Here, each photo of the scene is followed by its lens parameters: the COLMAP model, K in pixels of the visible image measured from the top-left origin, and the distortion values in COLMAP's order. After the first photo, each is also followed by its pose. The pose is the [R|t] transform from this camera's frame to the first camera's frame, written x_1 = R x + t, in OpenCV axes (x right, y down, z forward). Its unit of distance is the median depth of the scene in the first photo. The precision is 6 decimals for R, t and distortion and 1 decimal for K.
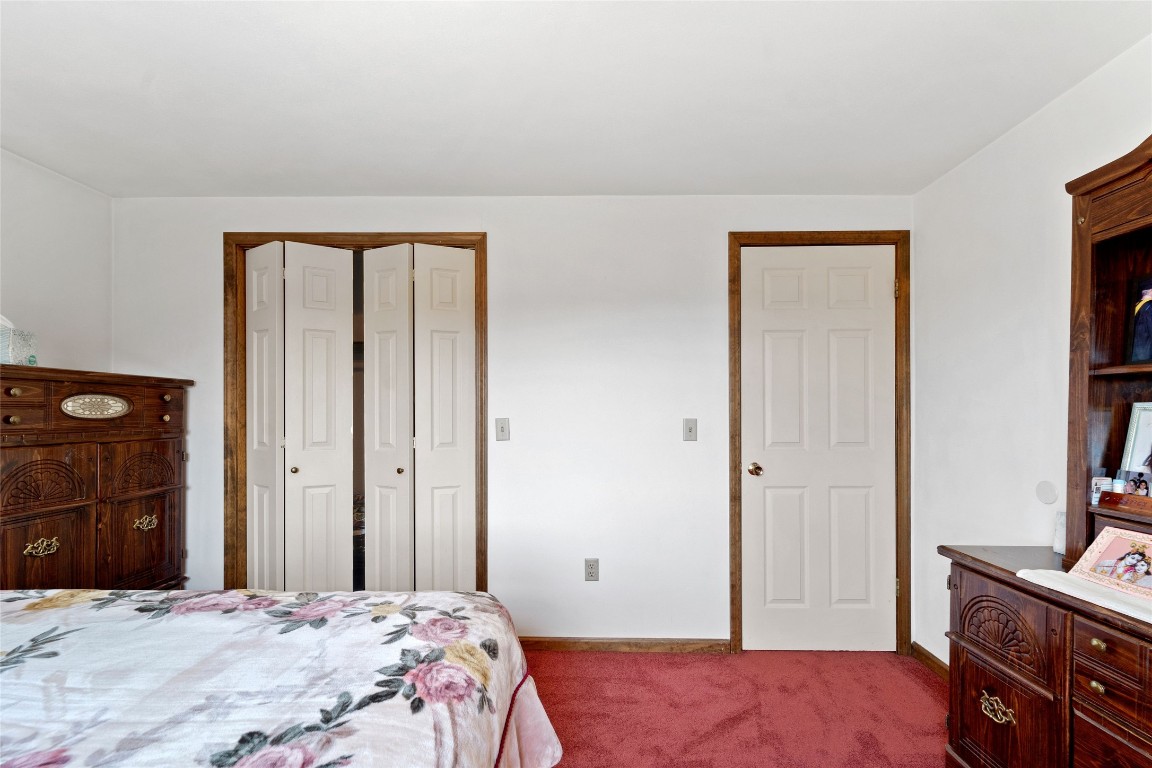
lens RADIAL K [[466.5, 0, 577.3], [0, 466.5, 408.9], [0, 0, 1]] dist [-0.000040, -0.000014]
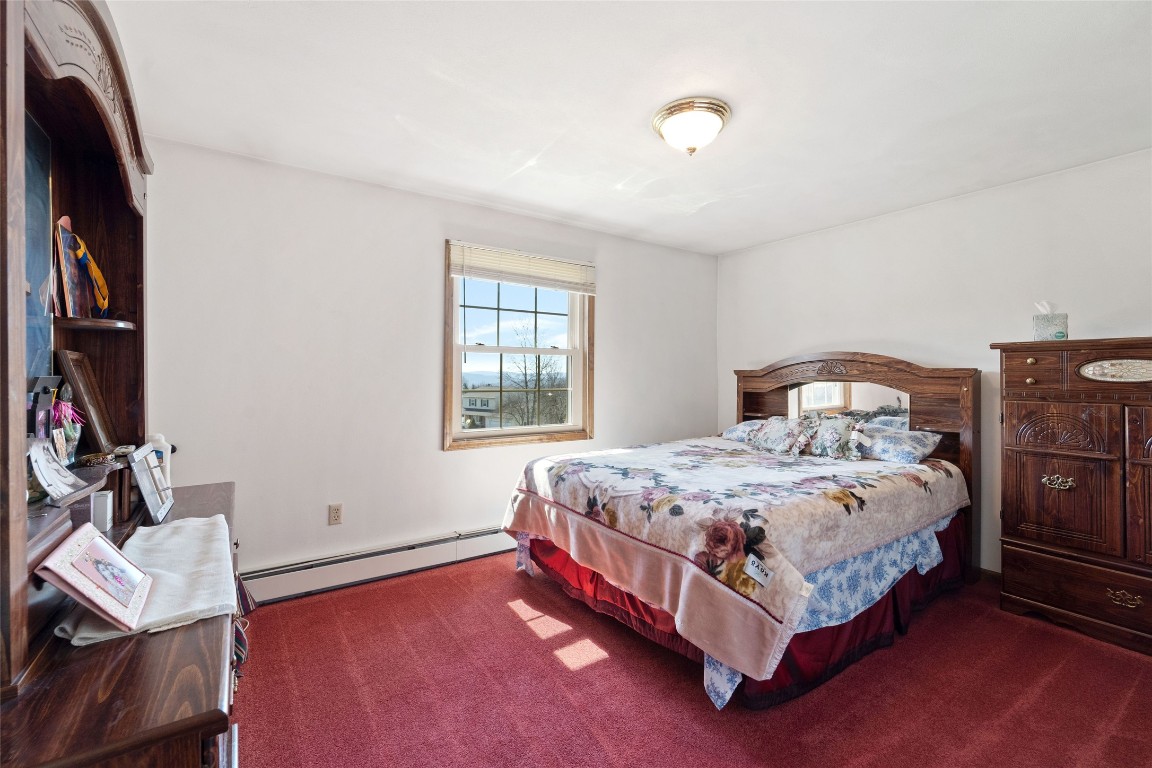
lens RADIAL K [[488.6, 0, 576.0], [0, 488.6, 384.0], [0, 0, 1]] dist [-0.000001, -0.000007]
pose [[-0.818655, 0.004260, -0.574270, 0.657420], [0.000946, 0.999981, 0.006068, 0.018630], [0.574285, 0.004424, -0.818643, 1.260155]]
